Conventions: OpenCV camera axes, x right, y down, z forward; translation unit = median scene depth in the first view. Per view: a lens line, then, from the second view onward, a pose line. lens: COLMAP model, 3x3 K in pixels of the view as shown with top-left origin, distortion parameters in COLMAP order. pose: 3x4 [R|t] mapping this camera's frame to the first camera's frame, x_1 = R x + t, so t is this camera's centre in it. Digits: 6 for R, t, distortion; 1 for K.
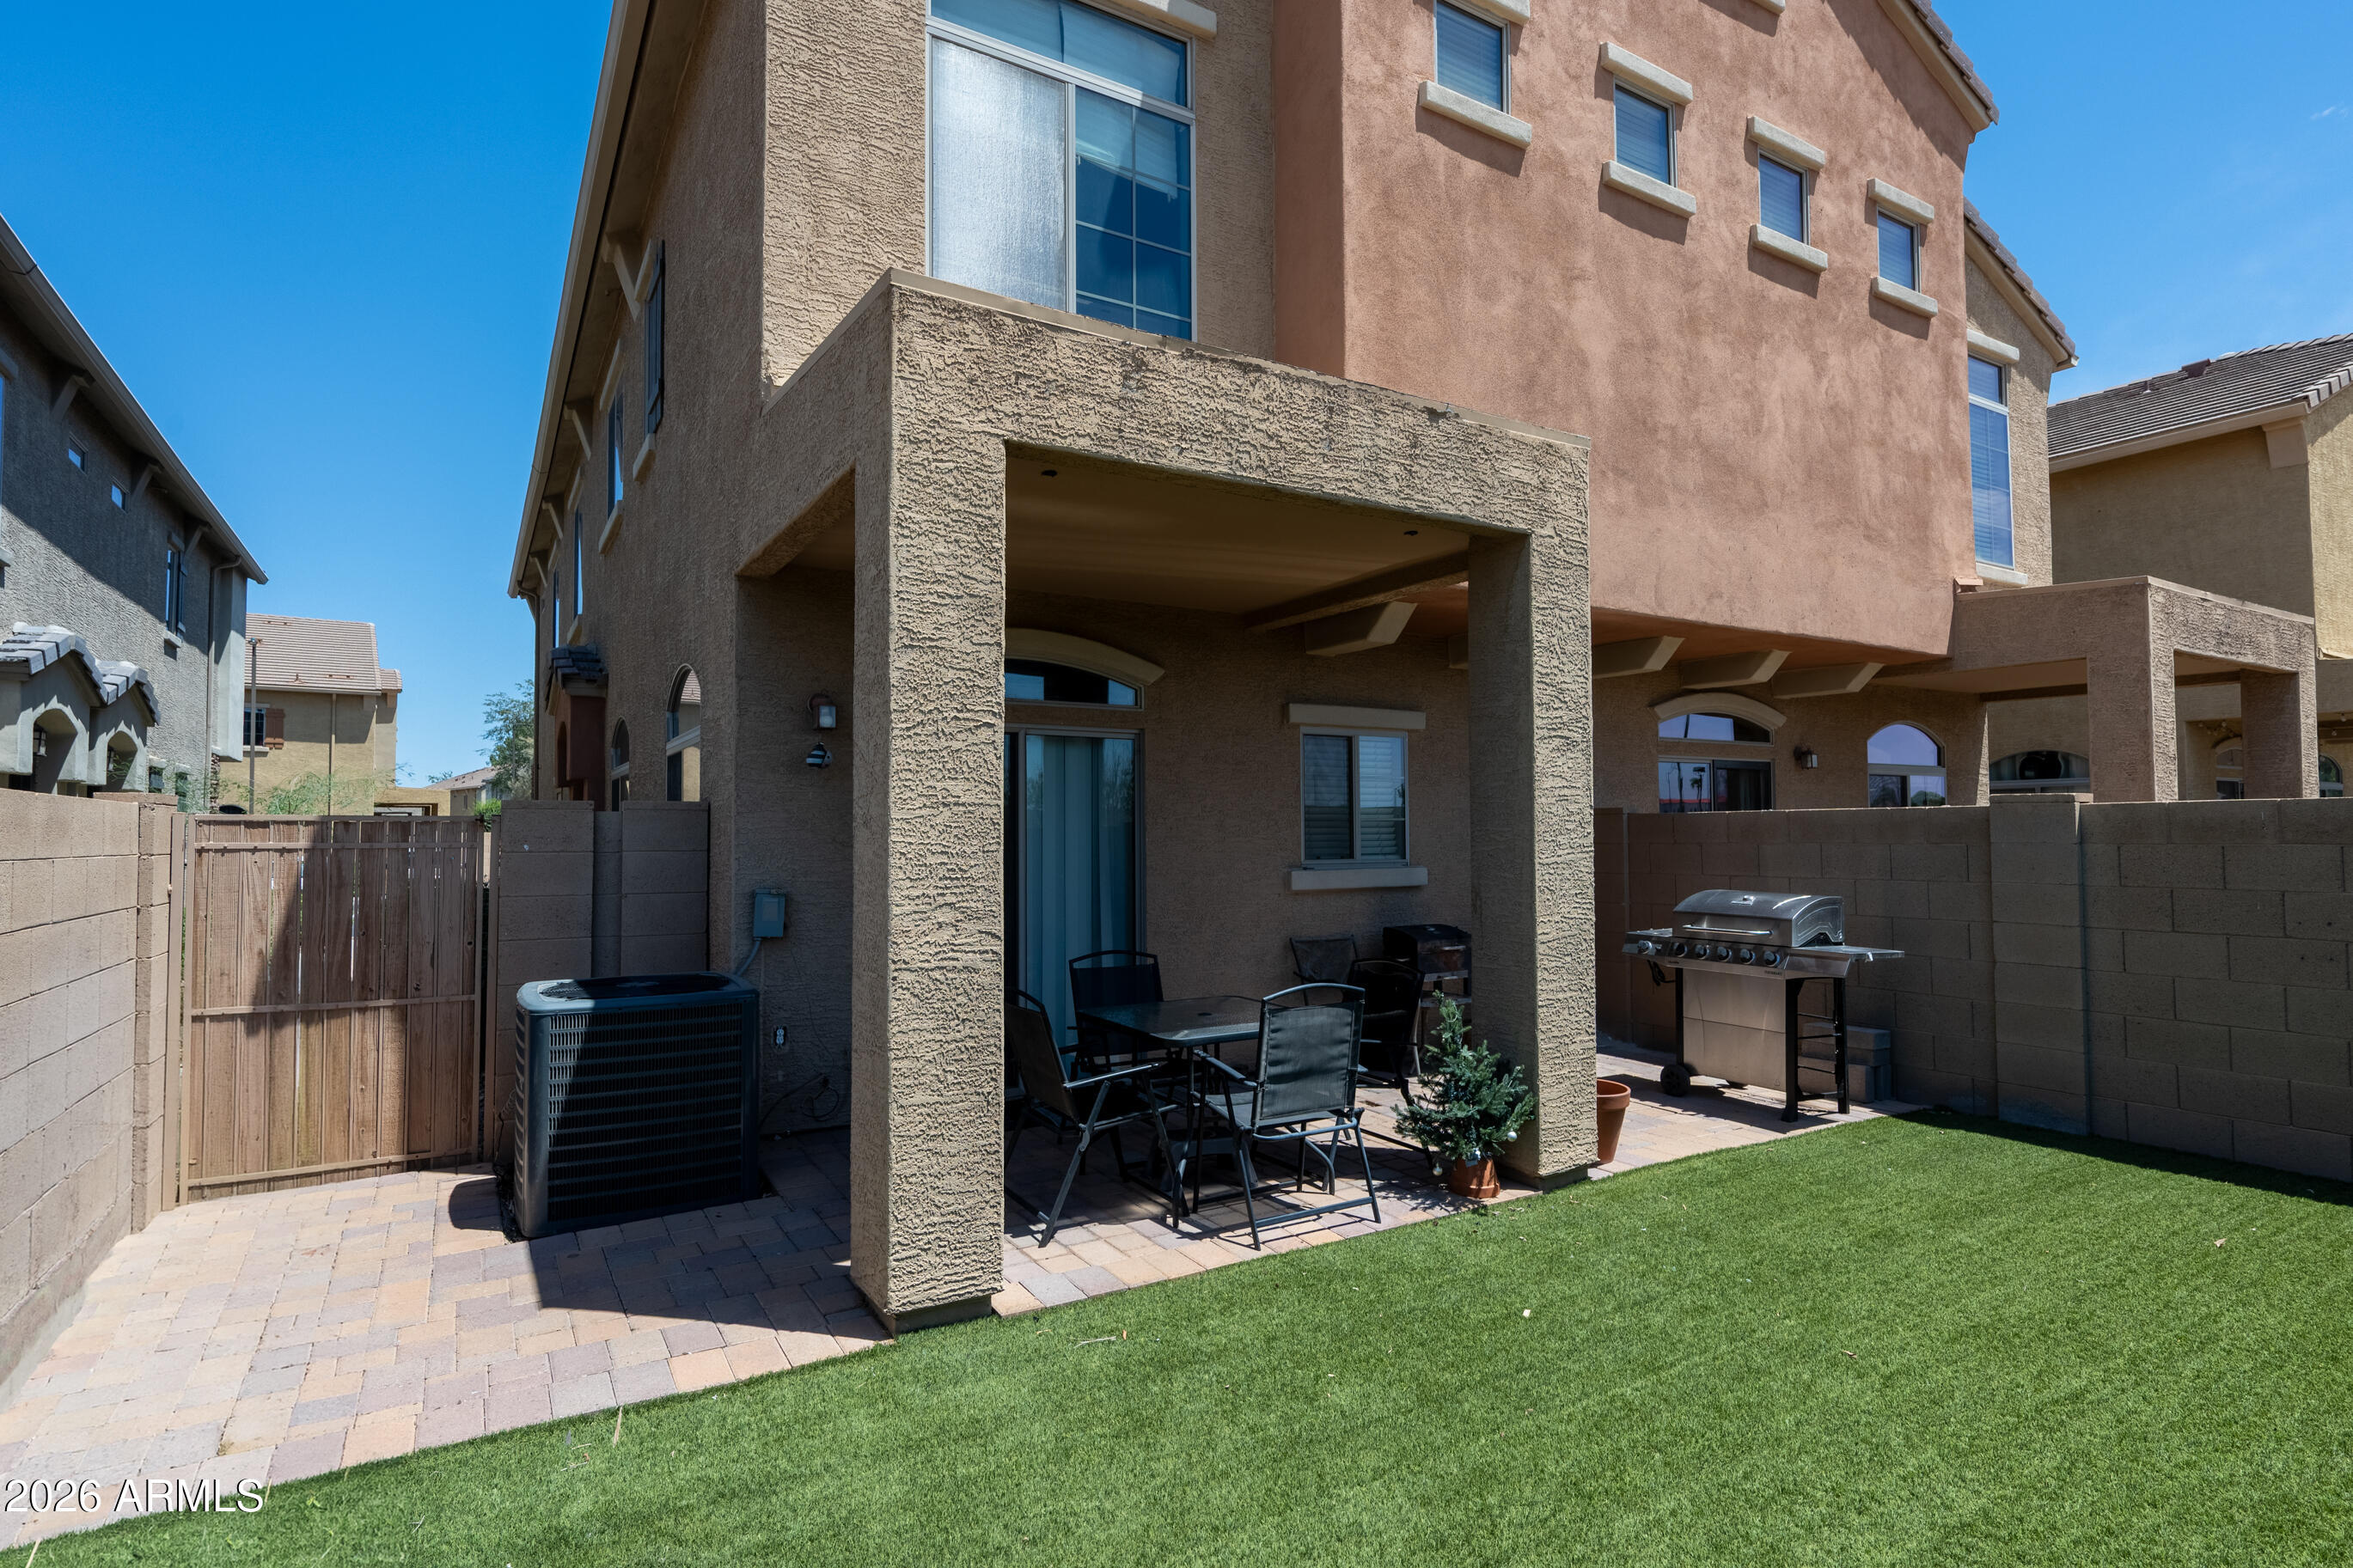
lens RADIAL K [[1195.1, 0, 1186.0], [0, 1195.1, 789.8], [0, 0, 1]] dist [-0.001828, 0.000438]
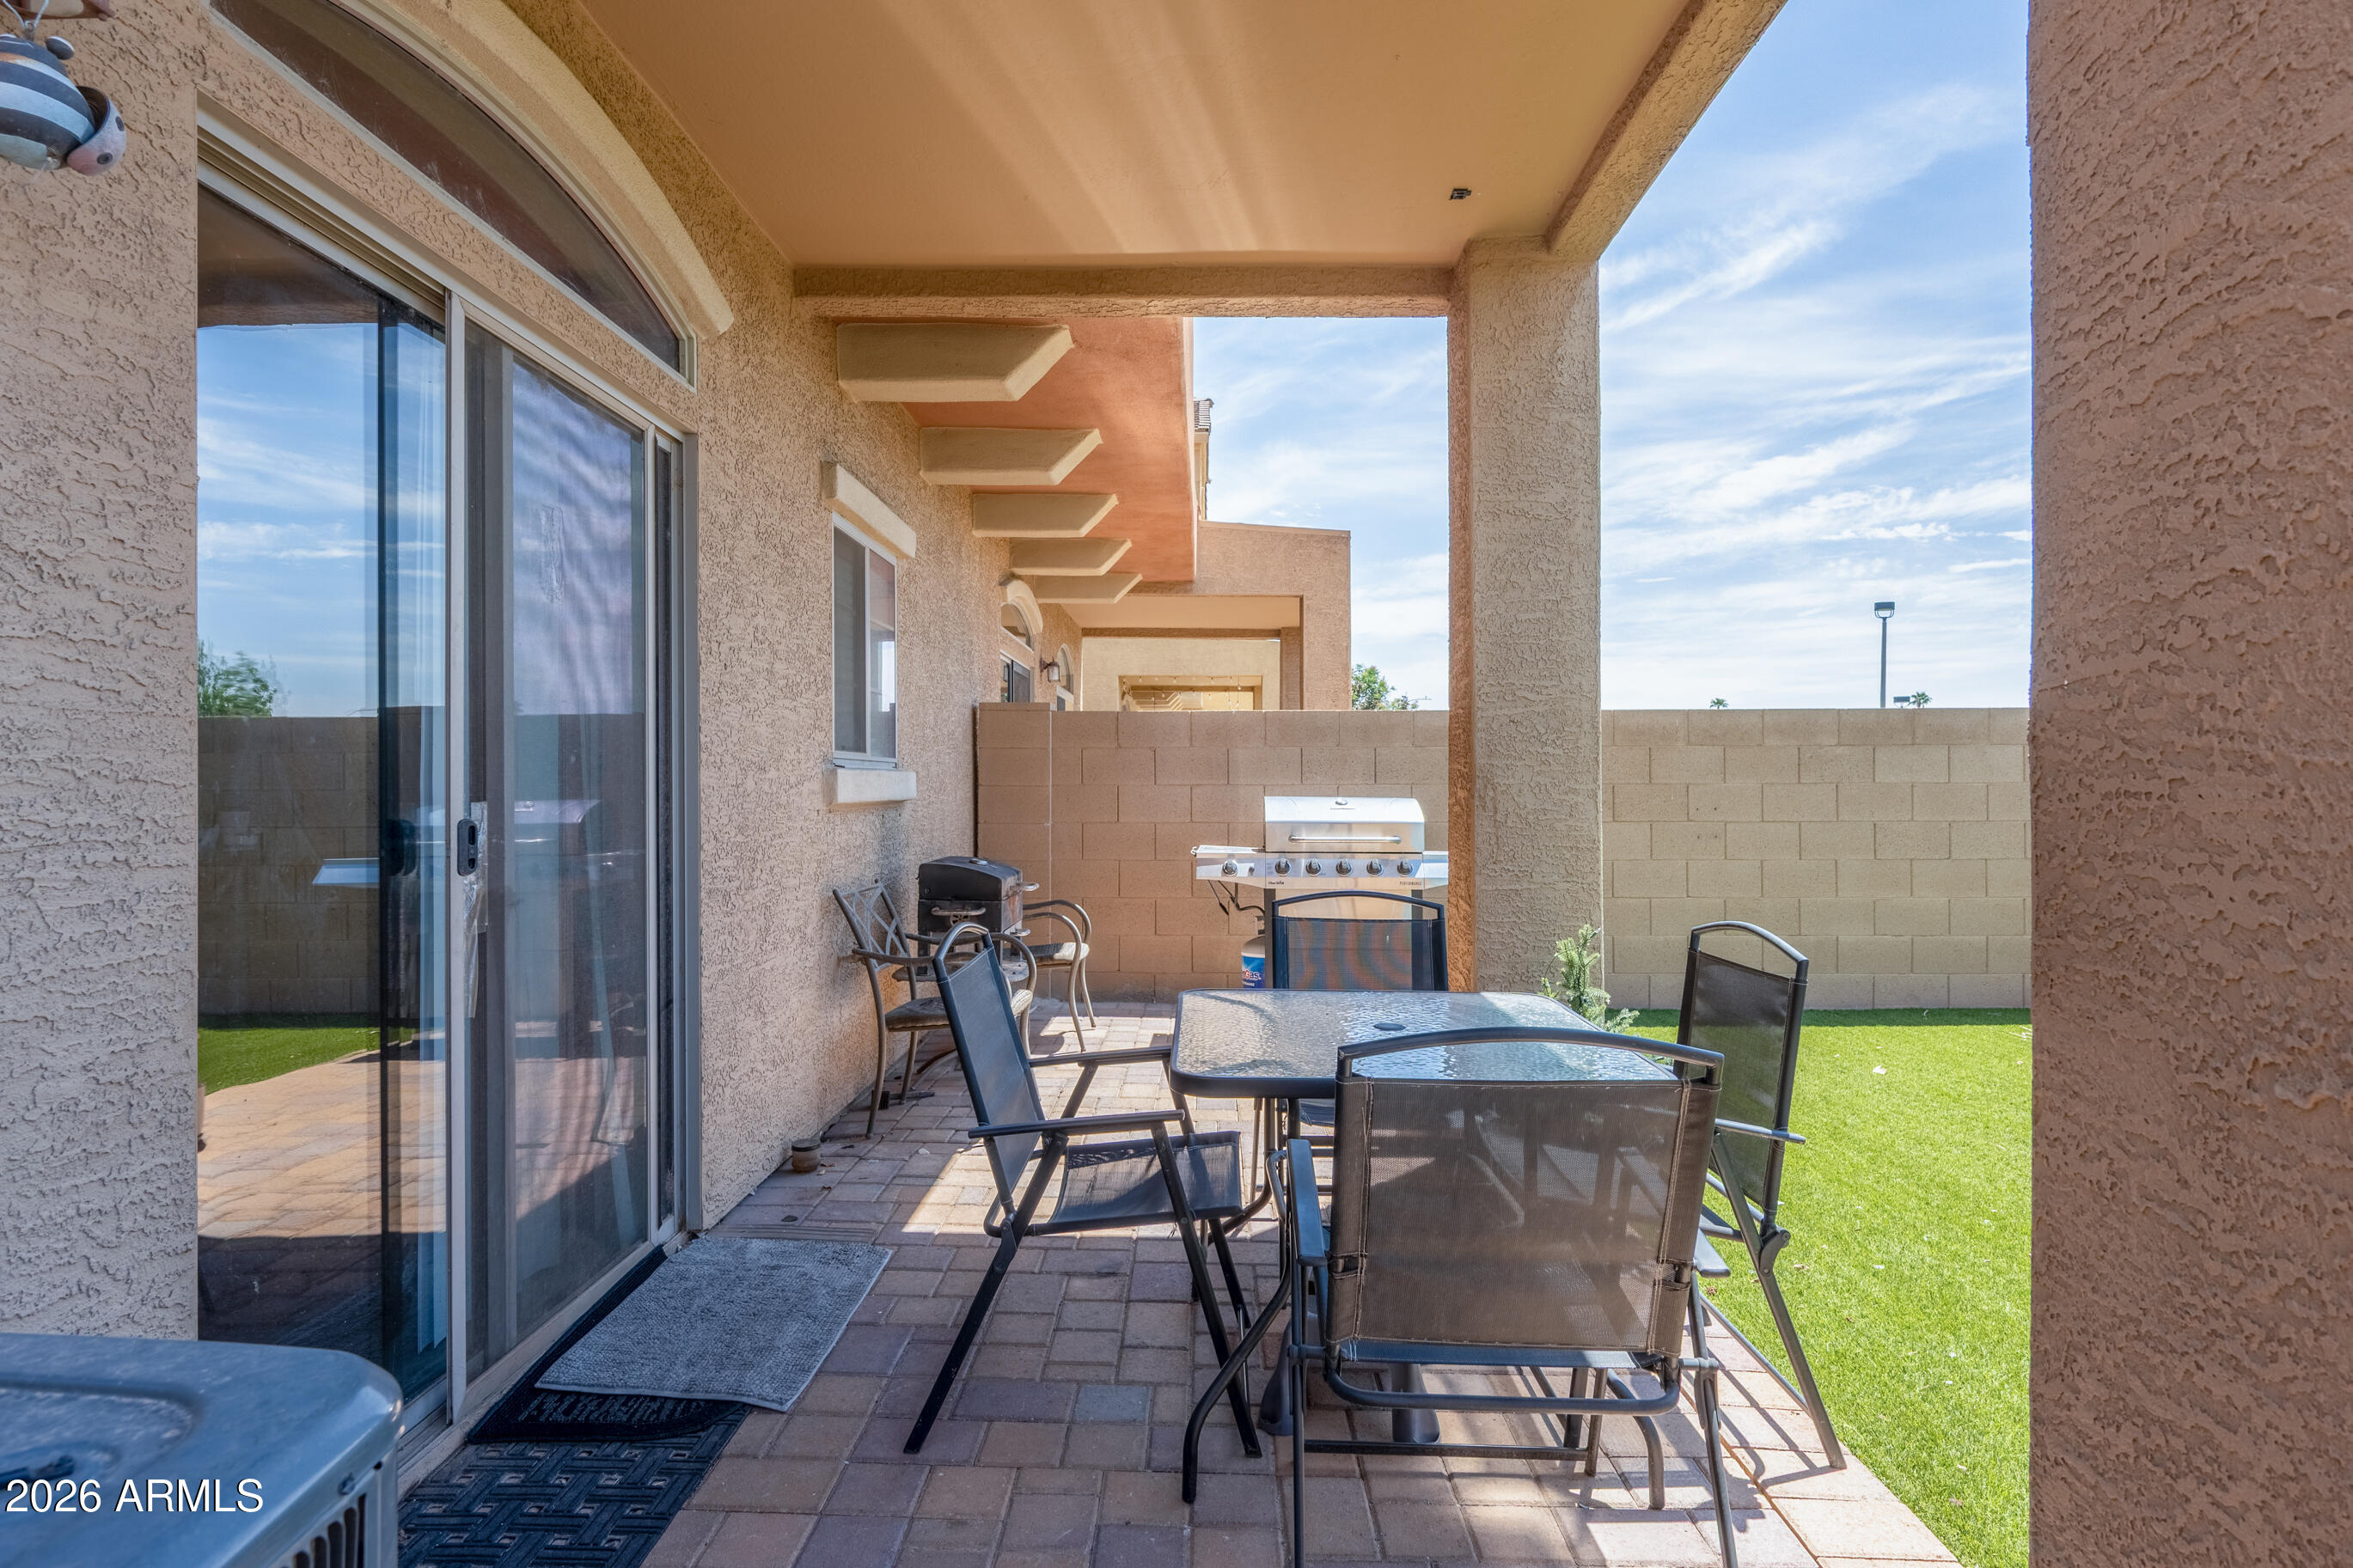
lens RADIAL K [[1195.1, 0, 1186.0], [0, 1195.1, 789.8], [0, 0, 1]] dist [-0.001828, 0.000438]
pose [[0.526422, 0.001530, 0.850222, -0.424744], [-0.034378, 0.999219, 0.019488, 0.088962], [-0.849528, -0.039488, 0.526064, 0.830250]]
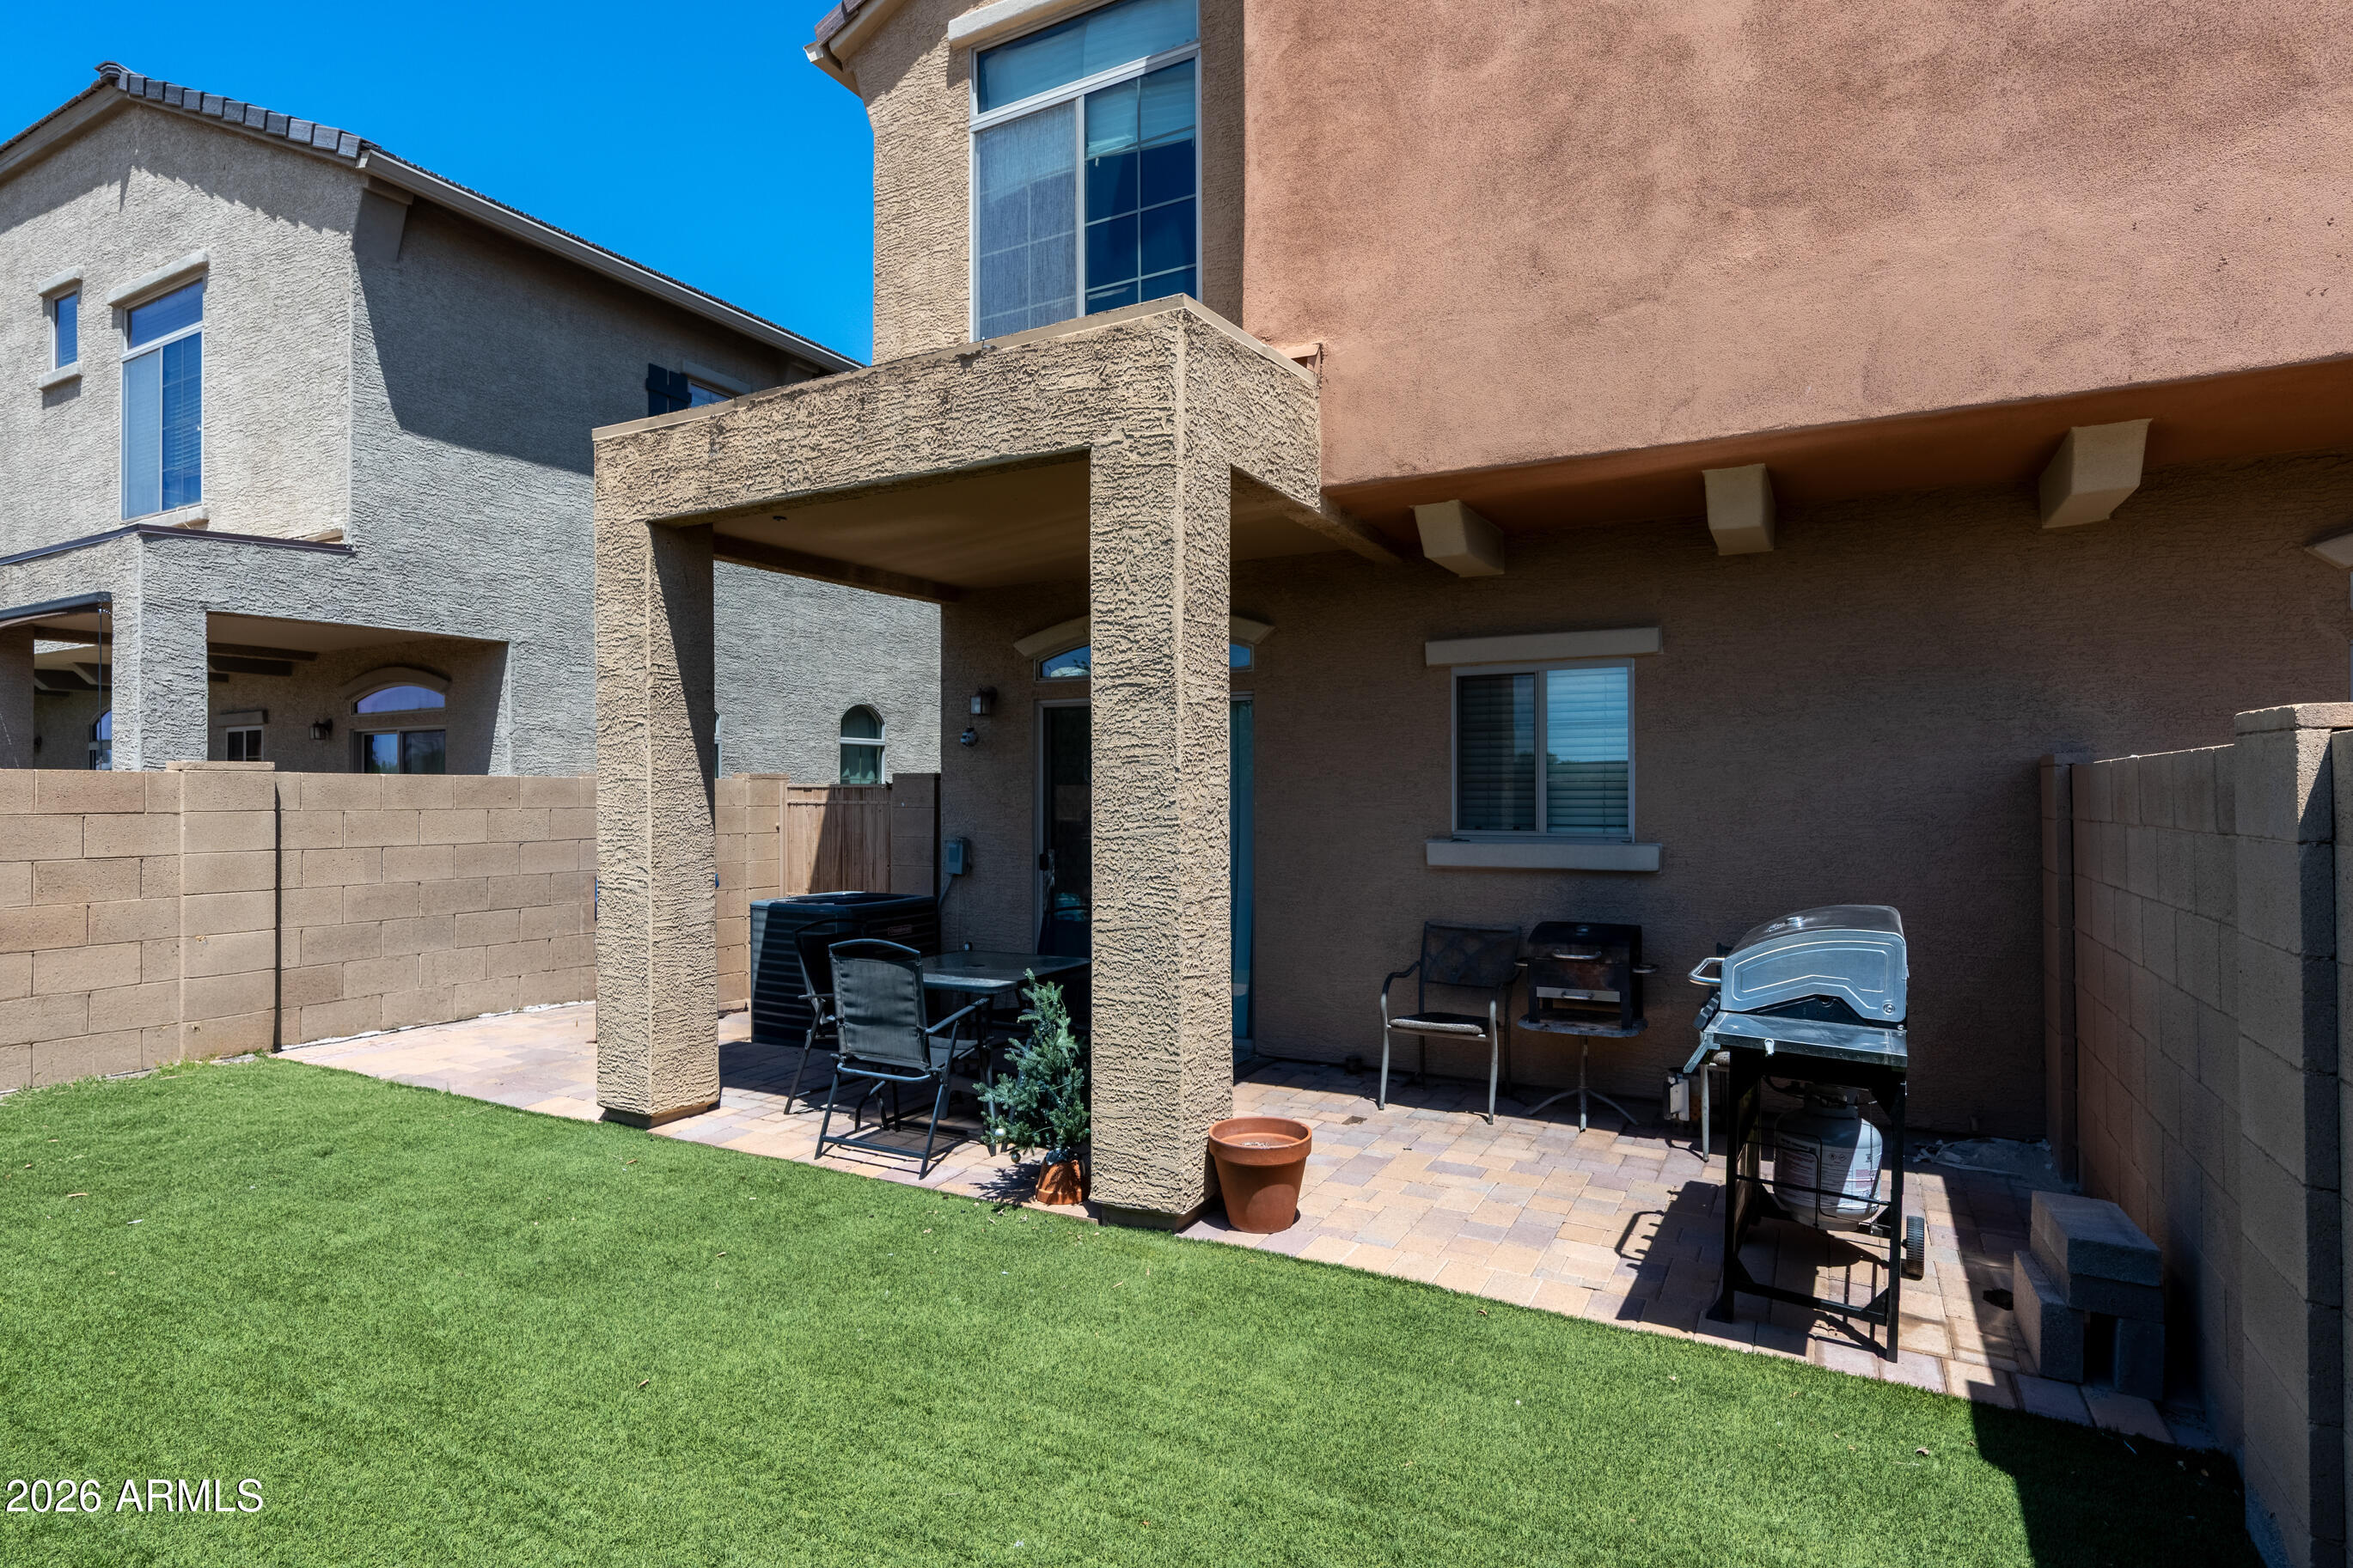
lens RADIAL K [[1195.1, 0, 1186.0], [0, 1195.1, 789.8], [0, 0, 1]] dist [-0.001828, 0.000438]
pose [[0.505541, 0.000888, -0.862802, 1.050628], [0.032146, 0.999286, 0.019863, 0.012815], [0.862203, -0.037777, 0.505151, 0.622556]]
